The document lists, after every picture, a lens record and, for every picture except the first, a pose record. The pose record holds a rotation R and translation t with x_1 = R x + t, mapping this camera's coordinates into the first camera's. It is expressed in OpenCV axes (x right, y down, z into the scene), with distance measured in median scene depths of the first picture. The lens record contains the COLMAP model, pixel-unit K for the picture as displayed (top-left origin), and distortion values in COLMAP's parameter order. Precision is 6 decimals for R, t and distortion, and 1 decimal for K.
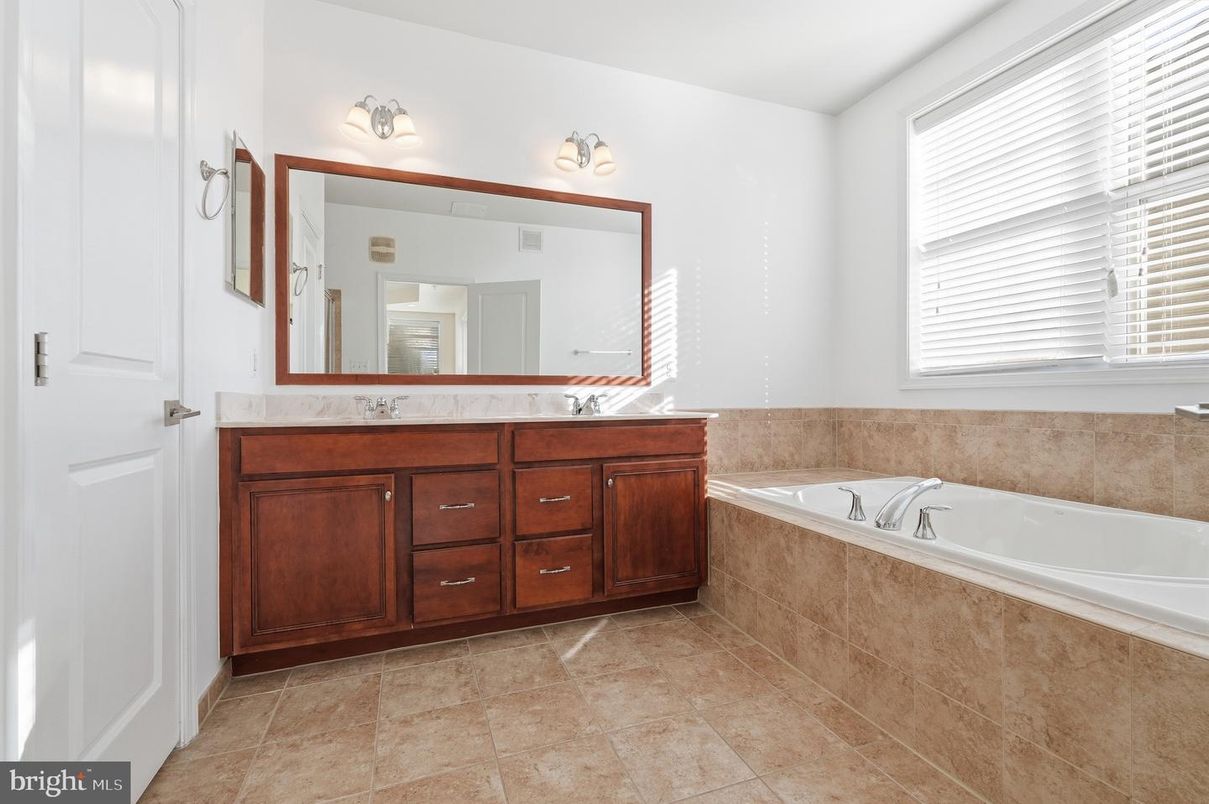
lens RADIAL K [[540.1, 0, 602.1], [0, 540.1, 394.4], [0, 0, 1]] dist [0.000376, 0.000566]
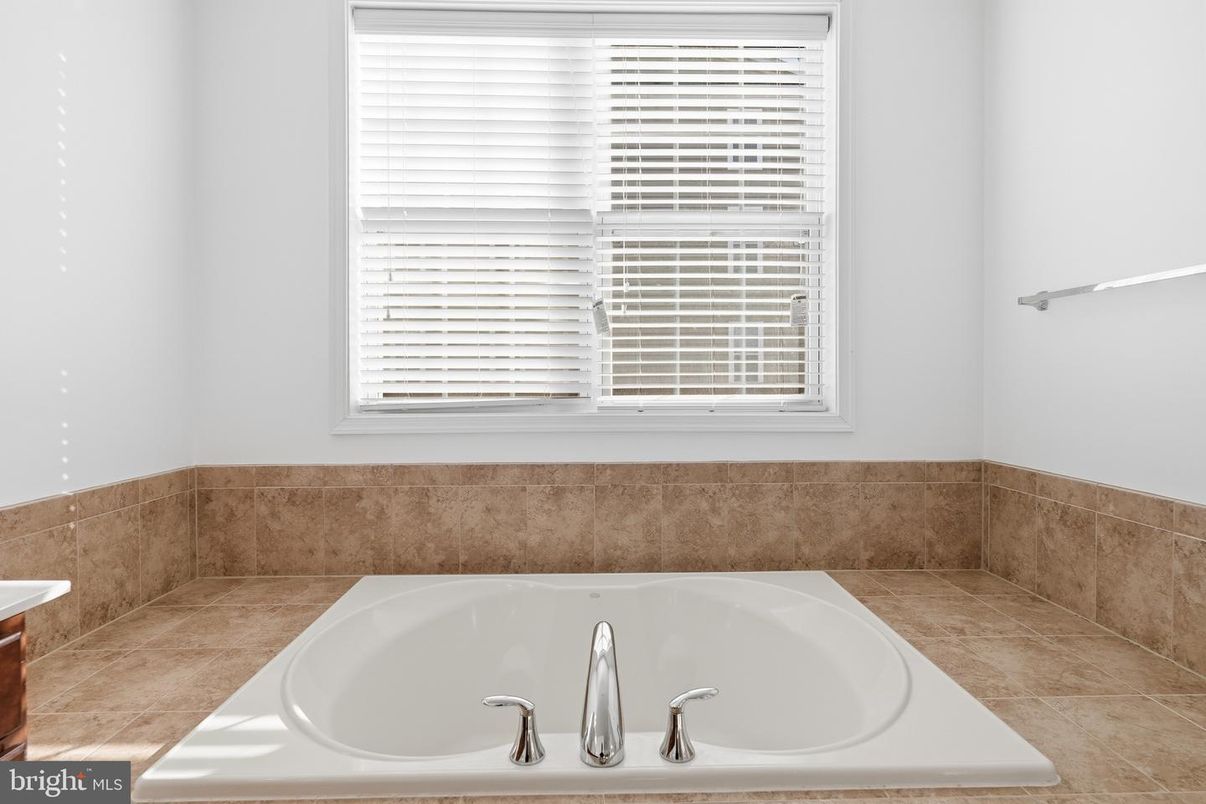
lens RADIAL K [[600.2, 0, 602.9], [0, 600.2, 396.4], [0, 0, 1]] dist [0.002332, -0.017236]
pose [[0.319626, -0.008135, 0.947509, 0.005354], [-0.005344, 0.999932, 0.010388, -0.074176], [-0.947529, -0.008384, 0.319561, 0.604912]]
